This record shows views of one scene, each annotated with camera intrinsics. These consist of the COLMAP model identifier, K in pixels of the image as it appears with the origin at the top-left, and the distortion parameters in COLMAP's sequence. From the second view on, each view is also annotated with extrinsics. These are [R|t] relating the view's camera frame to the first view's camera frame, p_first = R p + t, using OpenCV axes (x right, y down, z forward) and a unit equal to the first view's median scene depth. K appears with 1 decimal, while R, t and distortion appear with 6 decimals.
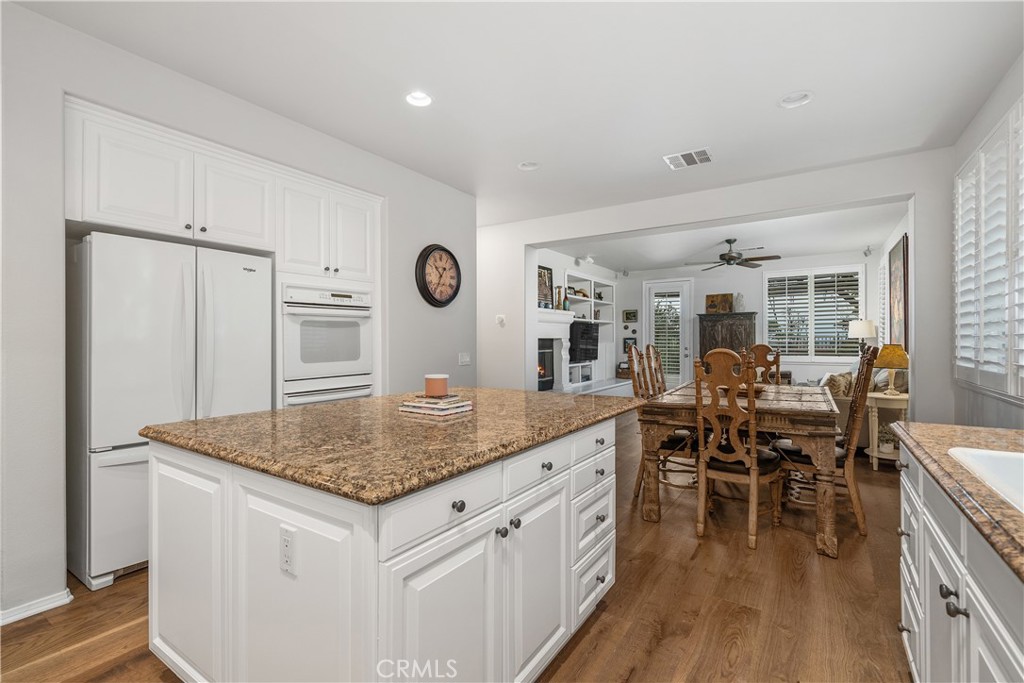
lens RADIAL K [[467.8, 0, 500.6], [0, 467.8, 343.1], [0, 0, 1]] dist [-0.005166, 0.001861]
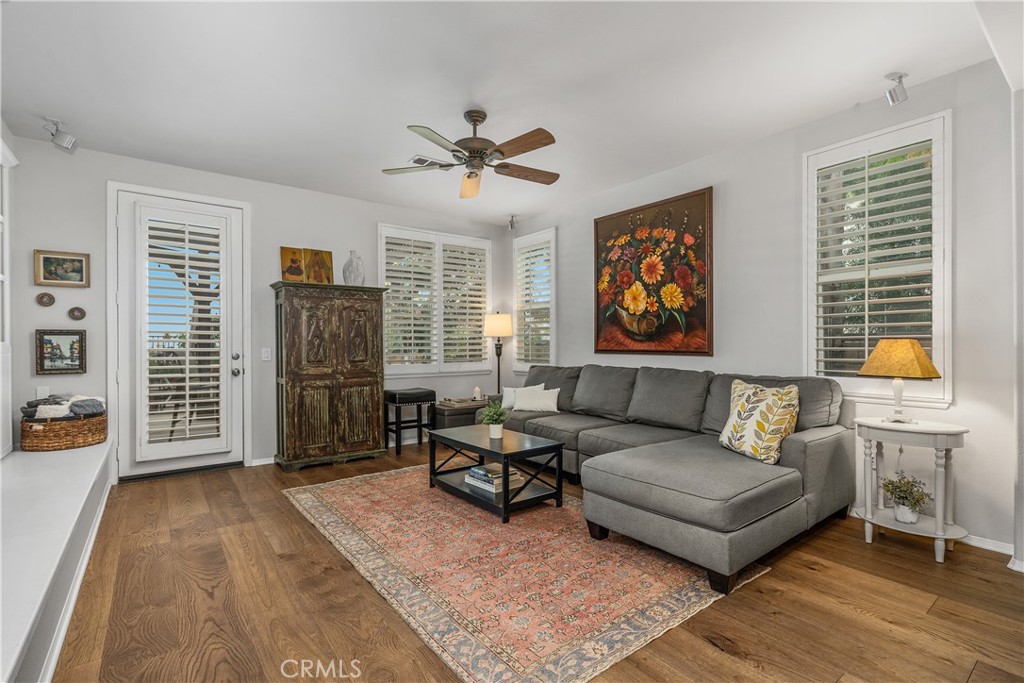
lens RADIAL K [[467.8, 0, 508.0], [0, 467.8, 342.9], [0, 0, 1]] dist [-0.005166, 0.001861]
pose [[0.318755, 0.006396, 0.947816, 0.053536], [0.007512, 0.999929, -0.009274, 0.004946], [-0.947807, 0.010076, 0.318684, 0.631531]]
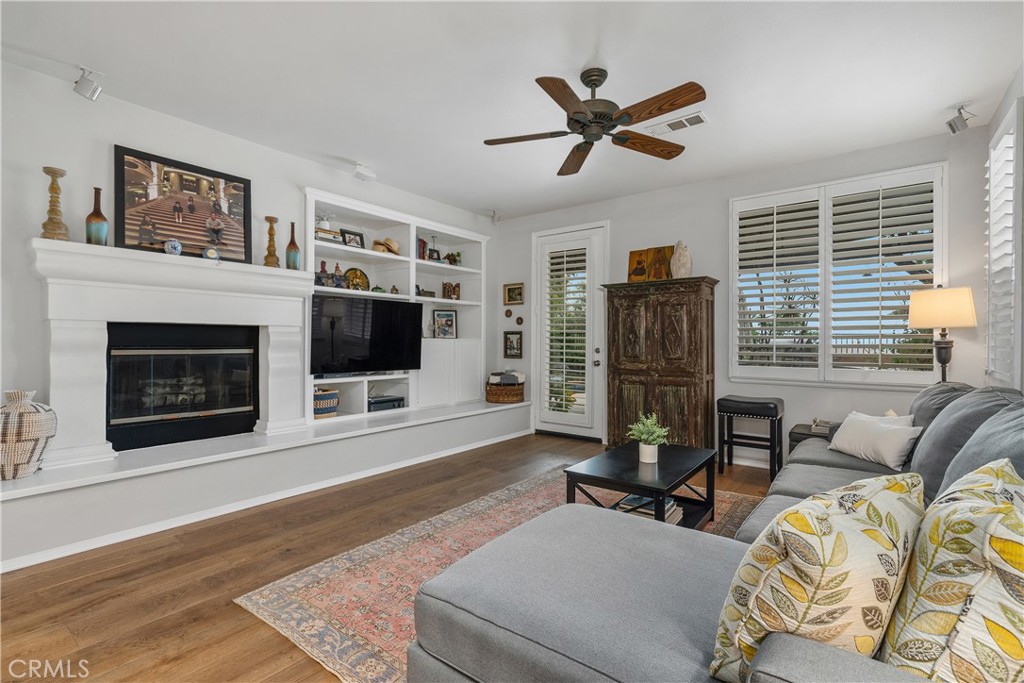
lens RADIAL K [[467.8, 0, 502.7], [0, 467.8, 339.4], [0, 0, 1]] dist [-0.005166, 0.001861]
pose [[0.998001, 0.006453, -0.062863, 0.336740], [-0.007018, 0.999937, -0.008780, 0.004434], [0.062802, 0.009204, 0.997984, 0.463324]]
